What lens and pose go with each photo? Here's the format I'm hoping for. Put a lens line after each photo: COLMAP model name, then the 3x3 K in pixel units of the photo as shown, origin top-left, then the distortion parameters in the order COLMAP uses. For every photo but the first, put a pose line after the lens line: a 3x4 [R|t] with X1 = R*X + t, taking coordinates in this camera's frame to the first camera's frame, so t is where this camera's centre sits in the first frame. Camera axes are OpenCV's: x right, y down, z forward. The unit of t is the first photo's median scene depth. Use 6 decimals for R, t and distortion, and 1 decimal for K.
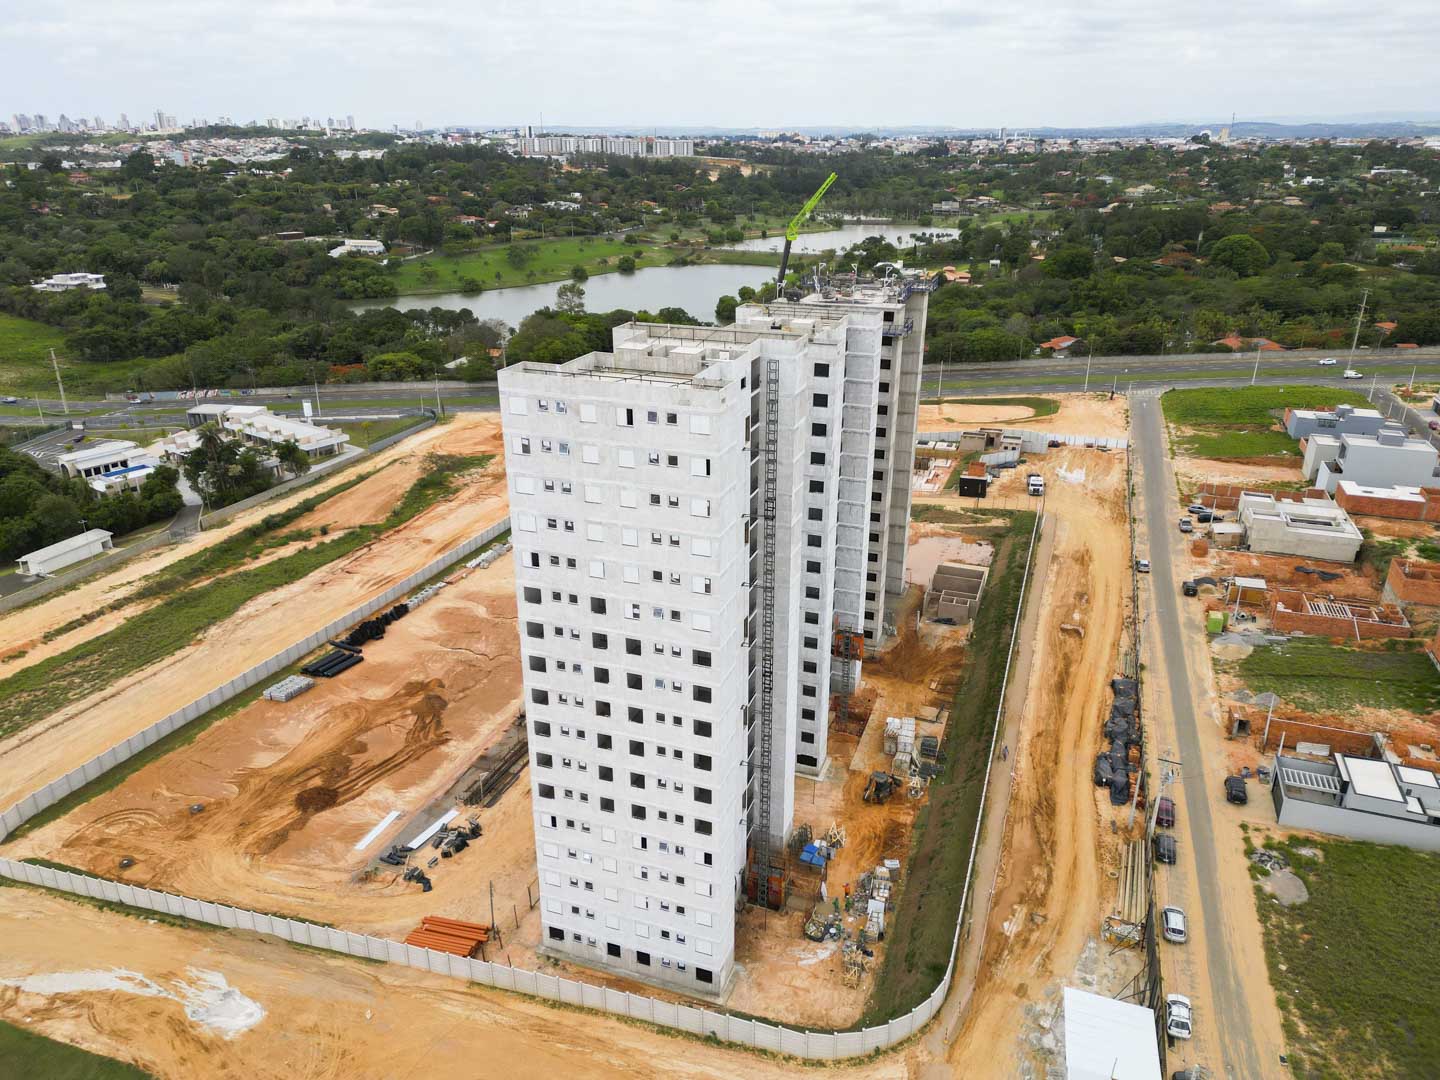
lens RADIAL K [[1007.6, 0, 717.7], [0, 1007.6, 539.4], [0, 0, 1]] dist [0.068384, -0.063802]
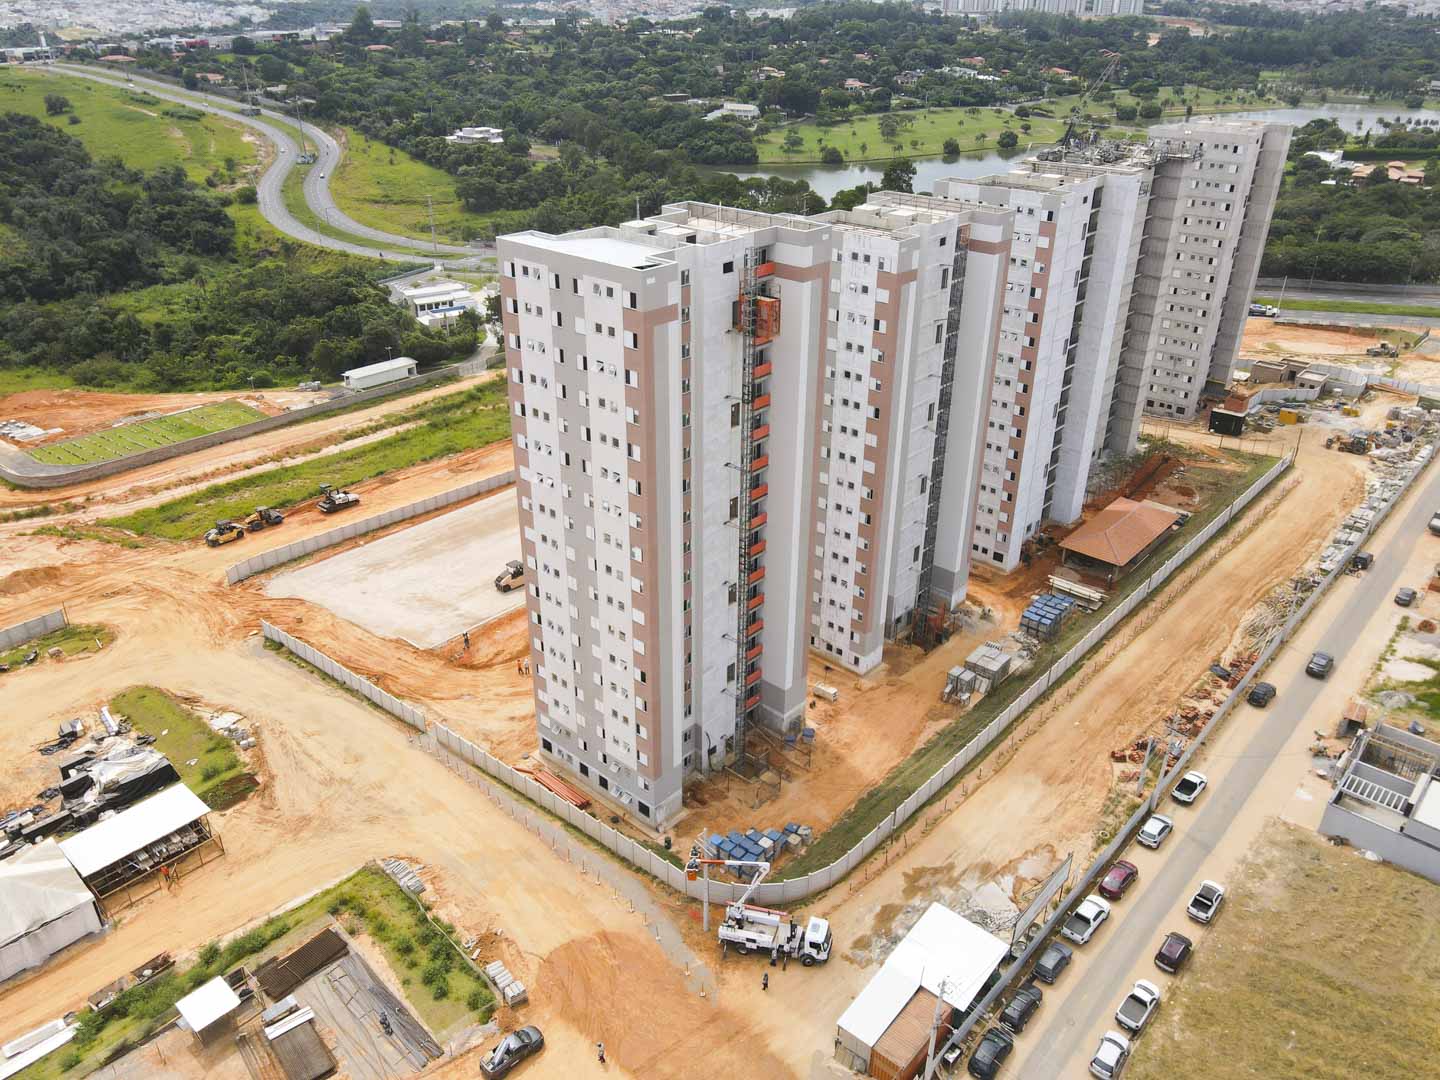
lens RADIAL K [[1059.8, 0, 714.2], [0, 1059.8, 532.0], [0, 0, 1]] dist [0.010141, 0.004756]
pose [[0.926355, 0.172699, -0.334727, 0.158455], [-0.140556, 0.982994, 0.118178, -0.005930], [0.349444, -0.062427, 0.934875, -0.013086]]
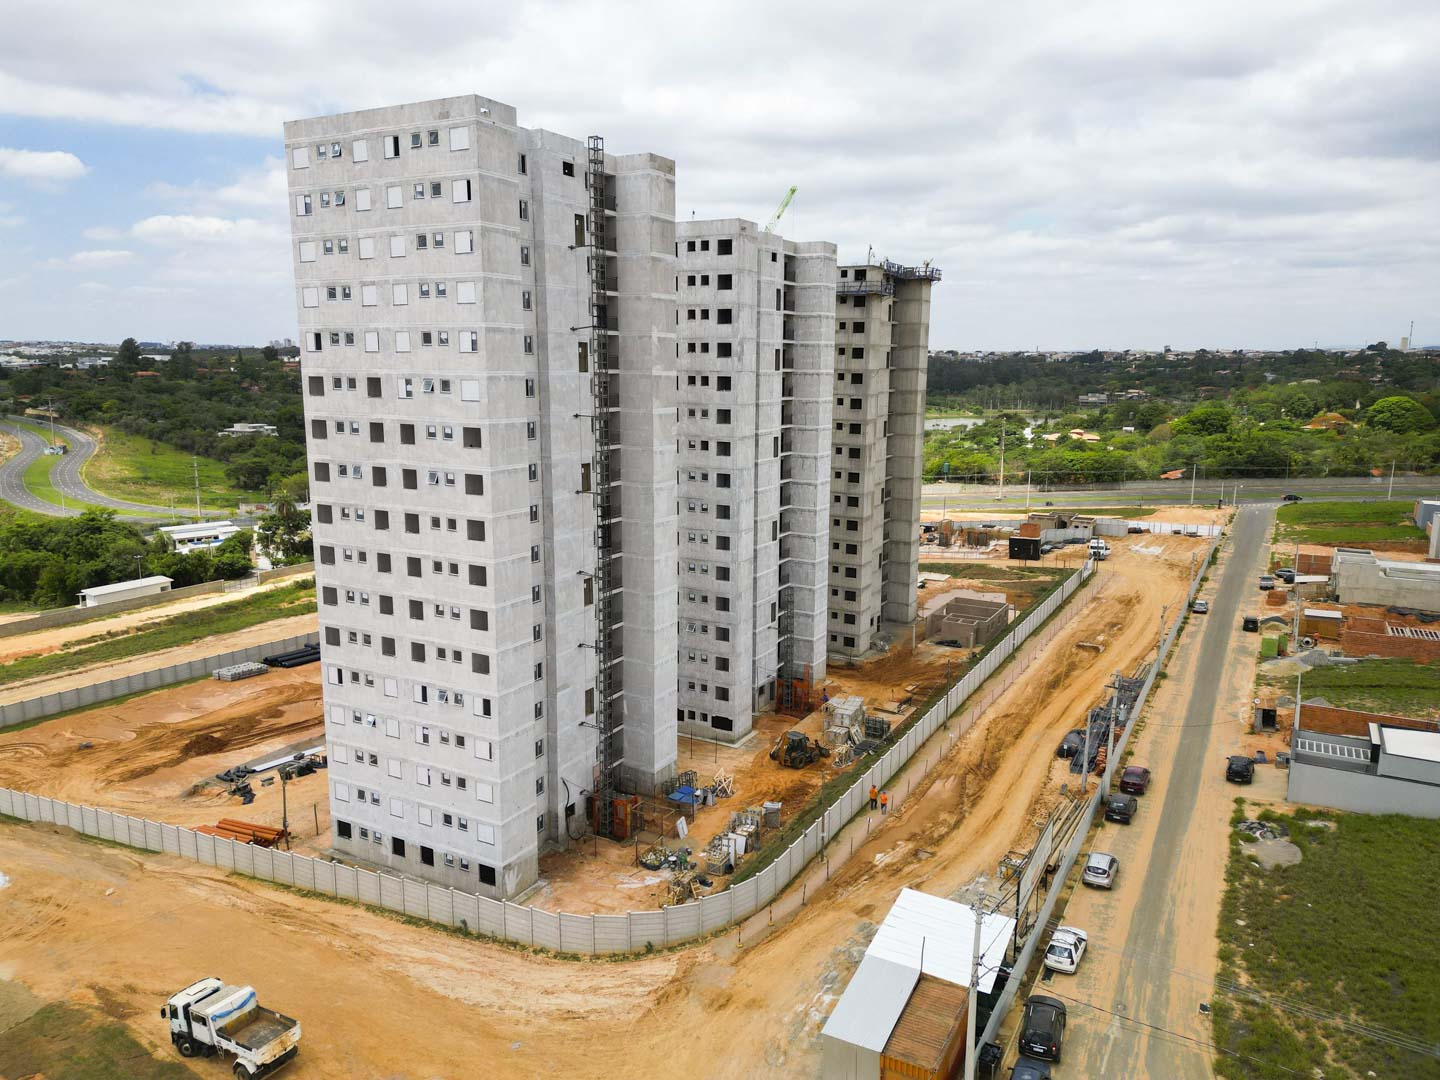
lens RADIAL K [[1007.6, 0, 717.8], [0, 1007.6, 538.5], [0, 0, 1]] dist [0.068384, -0.063802]
pose [[0.987293, 0.030355, -0.155986, 0.116821], [-0.061146, 0.978579, -0.196581, 0.127623], [0.146678, 0.203621, 0.968000, 0.075257]]
